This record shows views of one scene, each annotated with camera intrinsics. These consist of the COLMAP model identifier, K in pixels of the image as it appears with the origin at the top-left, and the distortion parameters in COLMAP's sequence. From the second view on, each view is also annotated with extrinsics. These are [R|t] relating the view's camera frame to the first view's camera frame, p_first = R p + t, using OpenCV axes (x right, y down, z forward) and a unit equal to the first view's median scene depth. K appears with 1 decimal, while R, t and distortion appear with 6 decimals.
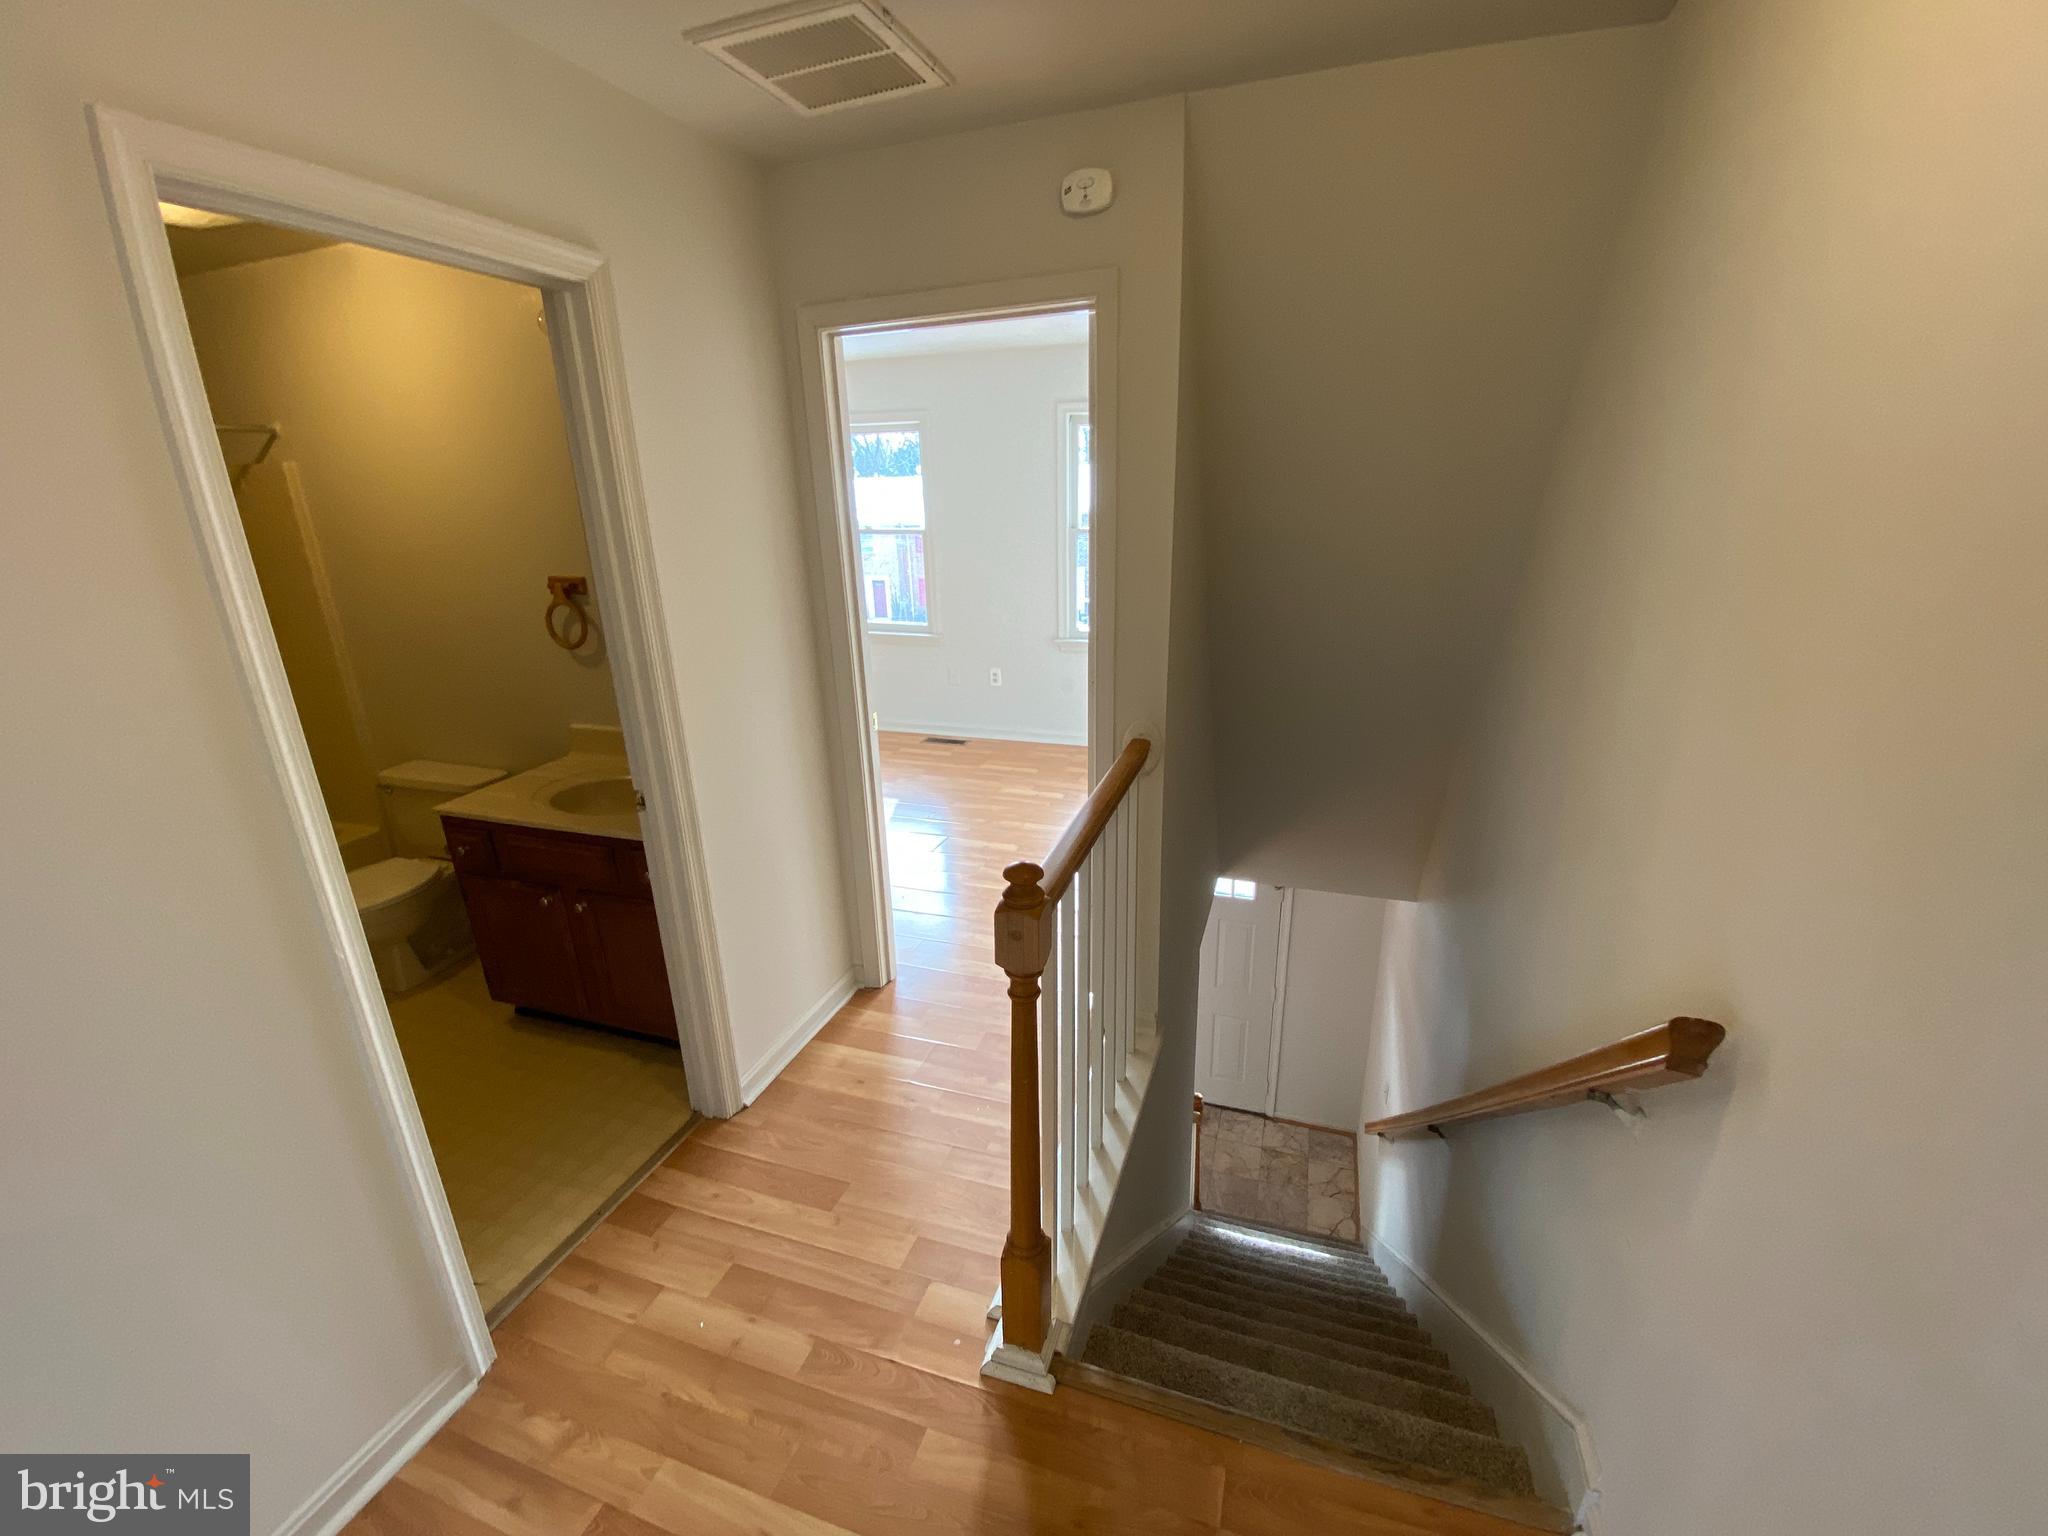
lens RADIAL K [[829.4, 0, 1025.1], [0, 829.4, 769.1], [0, 0, 1]] dist [0.011780, -0.016898]
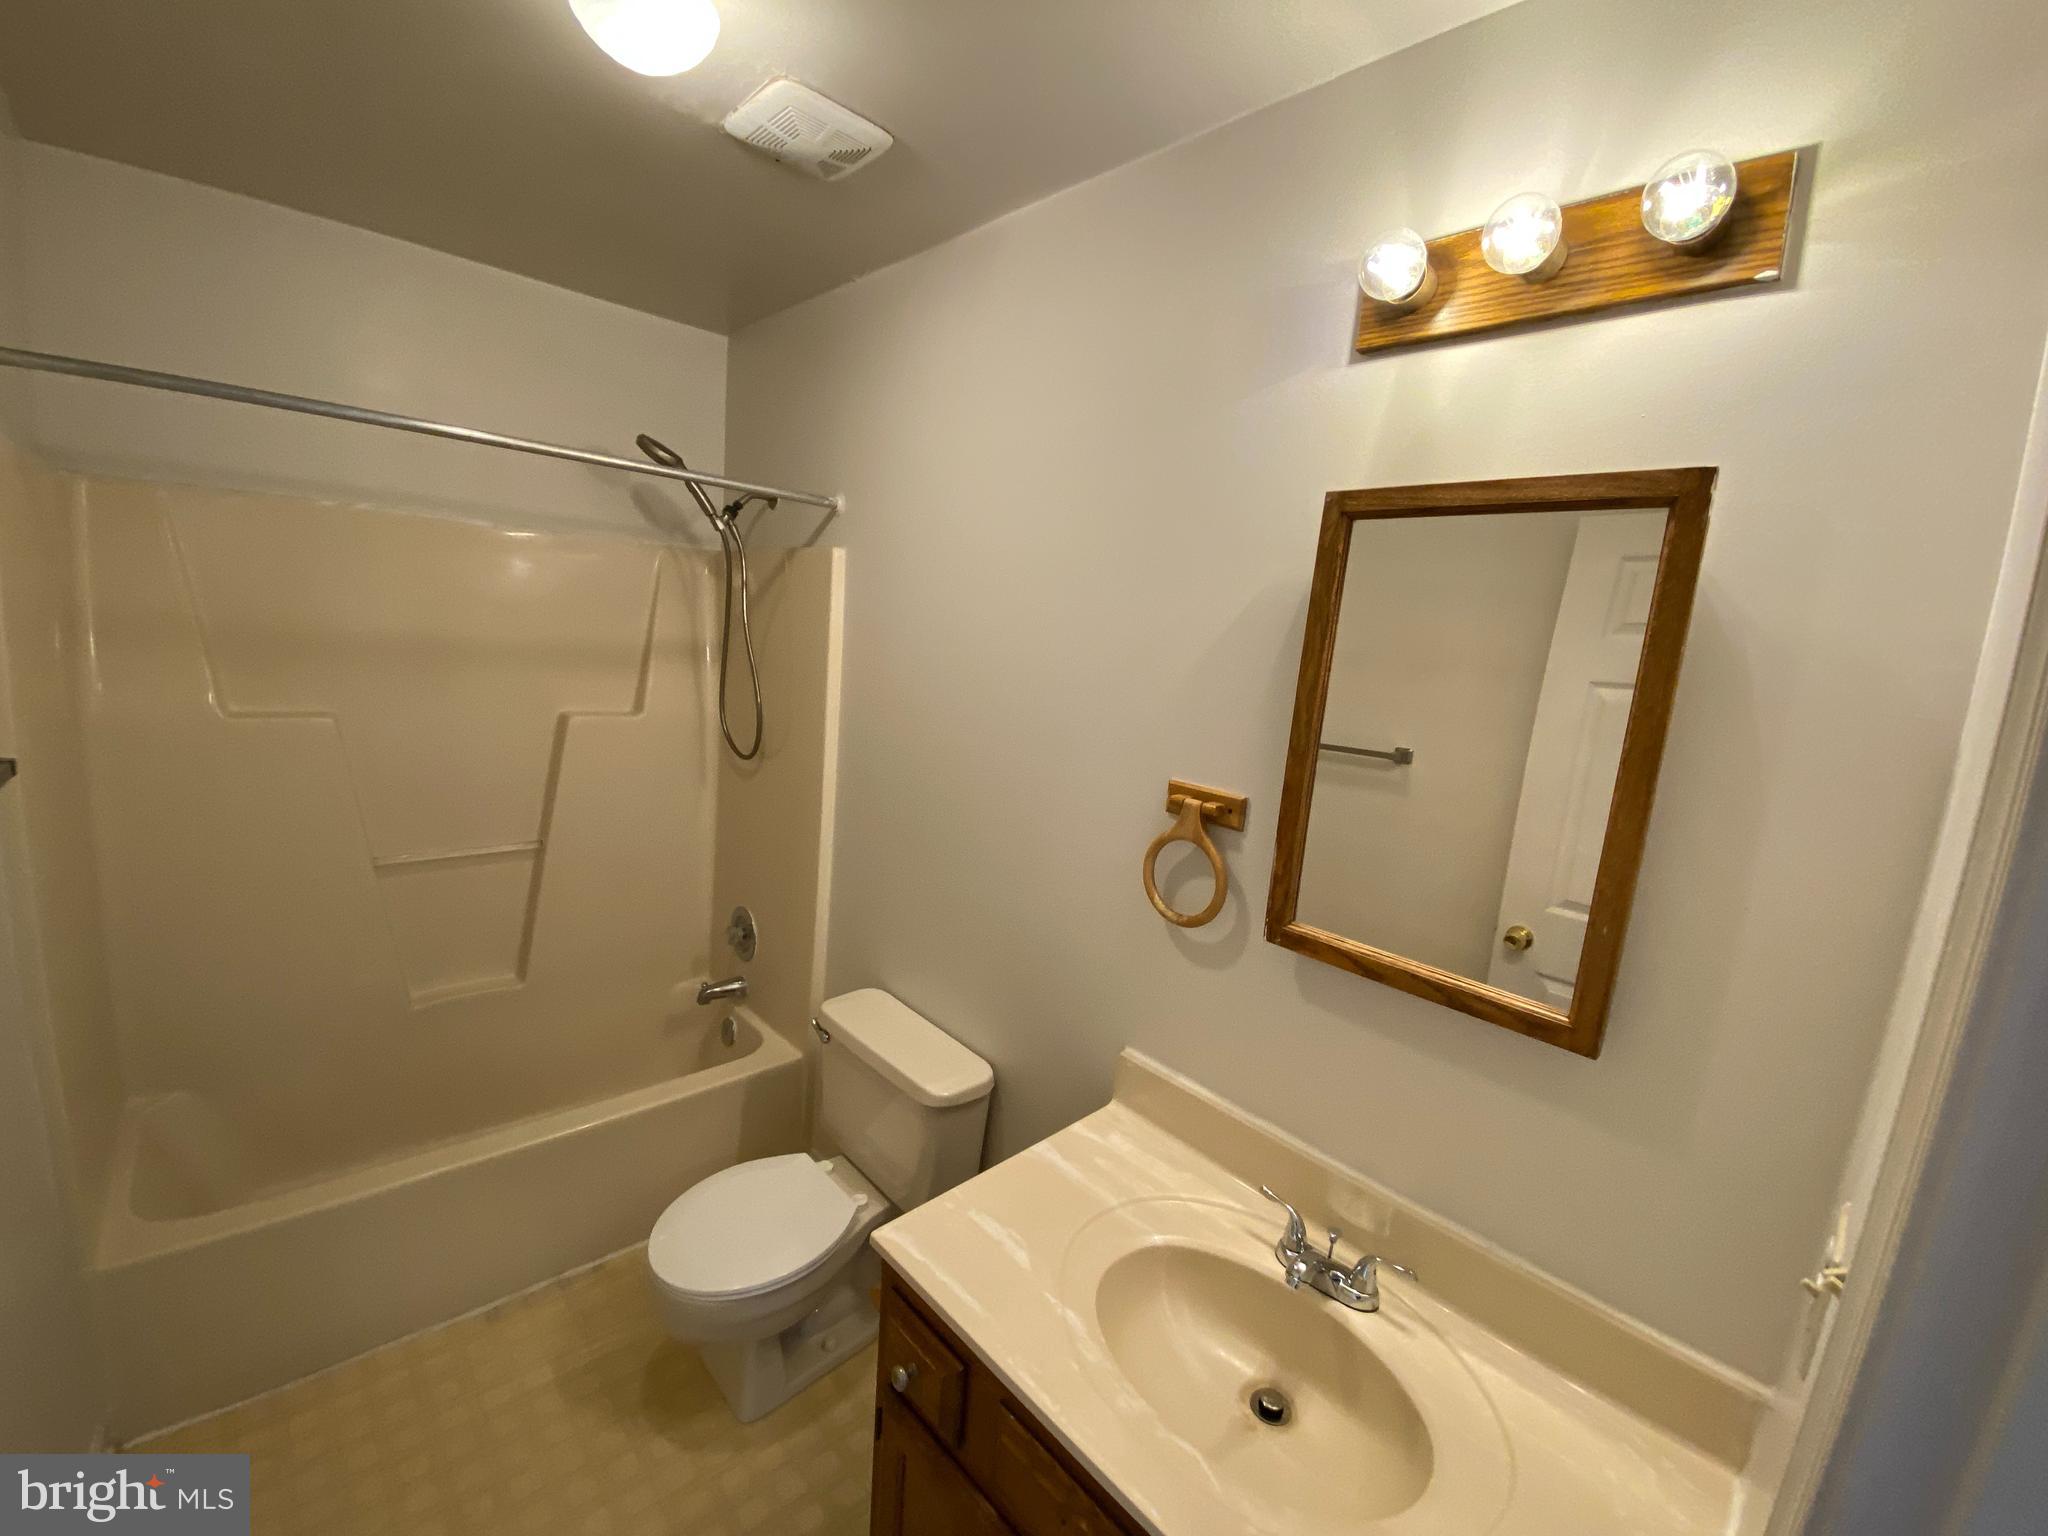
lens RADIAL K [[829.4, 0, 1025.1], [0, 829.4, 769.1], [0, 0, 1]] dist [0.011780, -0.016898]
pose [[0.876394, 0.177137, -0.447835, -0.419478], [-0.249831, 0.962212, -0.108314, -0.158216], [0.411726, 0.206809, 0.887531, 0.497931]]
